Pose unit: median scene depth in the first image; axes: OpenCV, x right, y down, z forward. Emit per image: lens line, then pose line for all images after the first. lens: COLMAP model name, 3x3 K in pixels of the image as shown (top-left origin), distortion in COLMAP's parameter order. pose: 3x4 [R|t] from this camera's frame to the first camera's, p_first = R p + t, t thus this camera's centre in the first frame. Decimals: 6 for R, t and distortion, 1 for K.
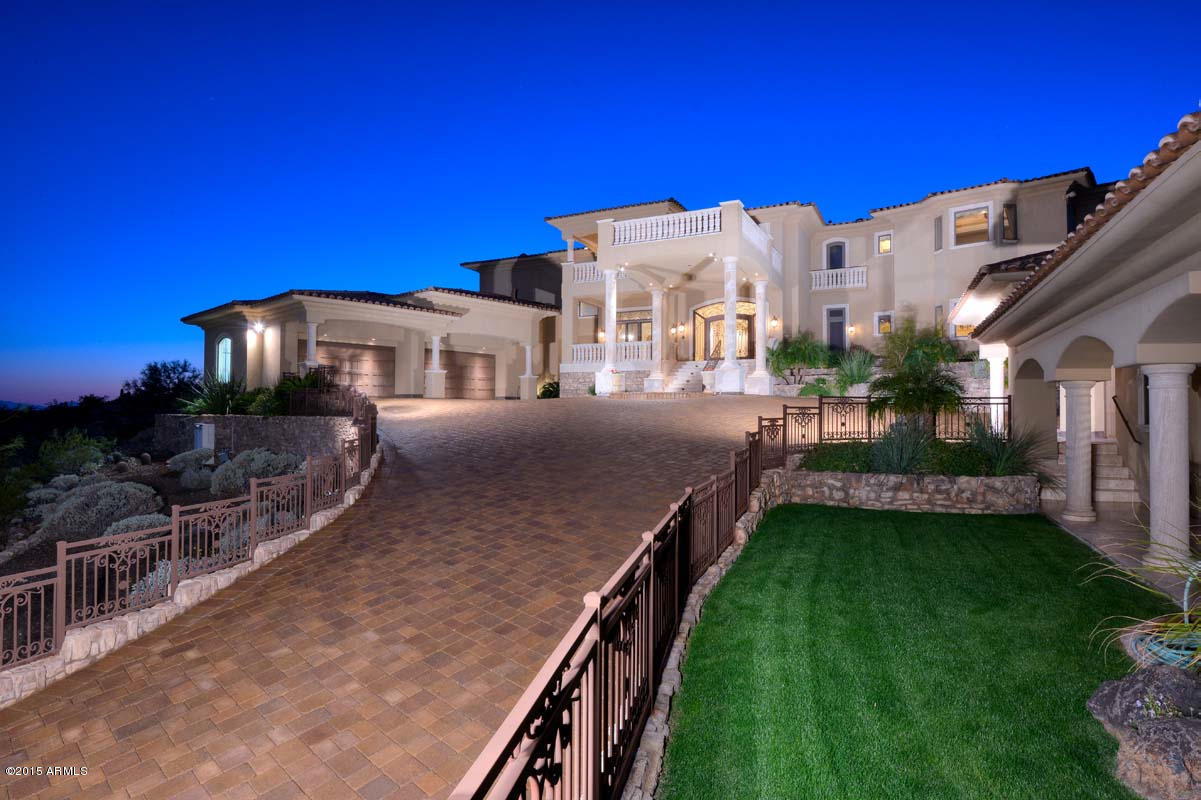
lens RADIAL K [[639.2, 0, 600.5], [0, 639.2, 400.0], [0, 0, 1]] dist [0.001086, 0.000036]
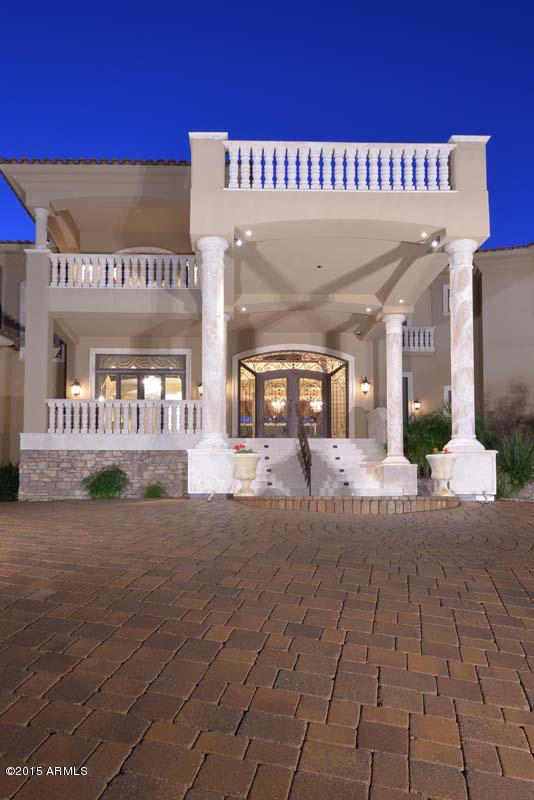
lens RADIAL K [[617.9, 0, 246.9], [0, 617.9, 466.2], [0, 0, 1]] dist [0.003177, -0.001606]
pose [[0.878473, 0.018205, 0.477444, -0.144573], [-0.003703, 0.999503, -0.031299, -0.013820], [-0.477777, 0.025727, 0.878104, 0.458204]]
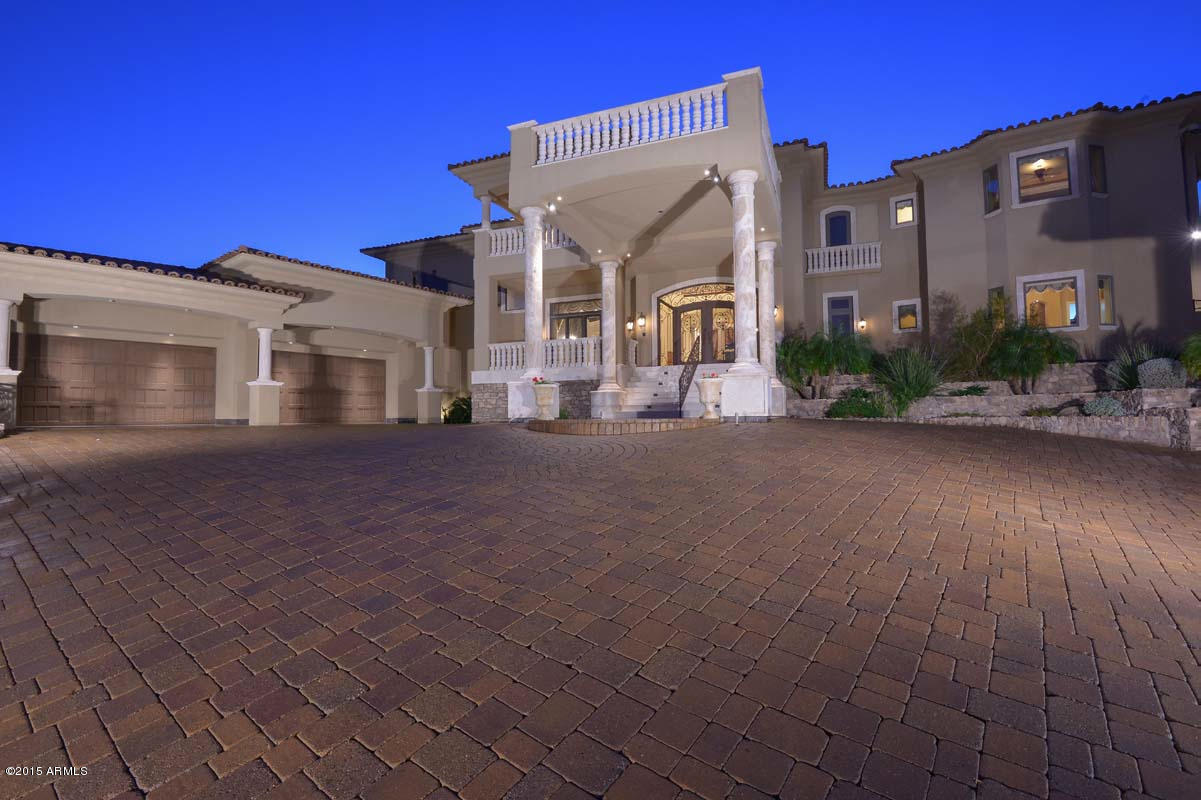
lens RADIAL K [[551.0, 0, 600.5], [0, 551.0, 400.0], [0, 0, 1]] dist [-0.000270, -0.026027]
pose [[0.996235, -0.011409, 0.085940, 0.025669], [0.012651, 0.999823, -0.013919, -0.015289], [-0.085766, 0.014954, 0.996203, 0.386179]]
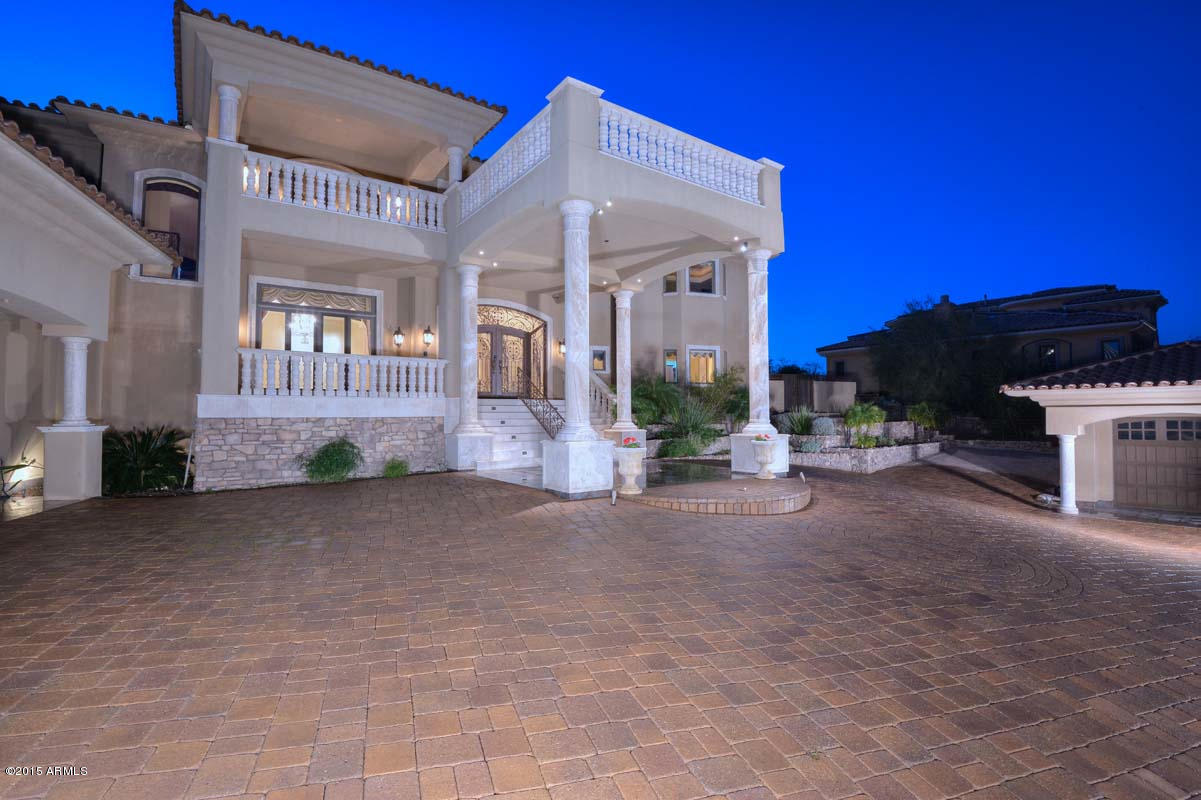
lens RADIAL K [[551.0, 0, 600.5], [0, 551.0, 400.0], [0, 0, 1]] dist [-0.000270, -0.026027]
pose [[0.460192, 0.016063, 0.887674, -0.242856], [-0.009446, 0.999868, -0.013196, -0.051981], [-0.887769, -0.002312, 0.460283, 0.643138]]
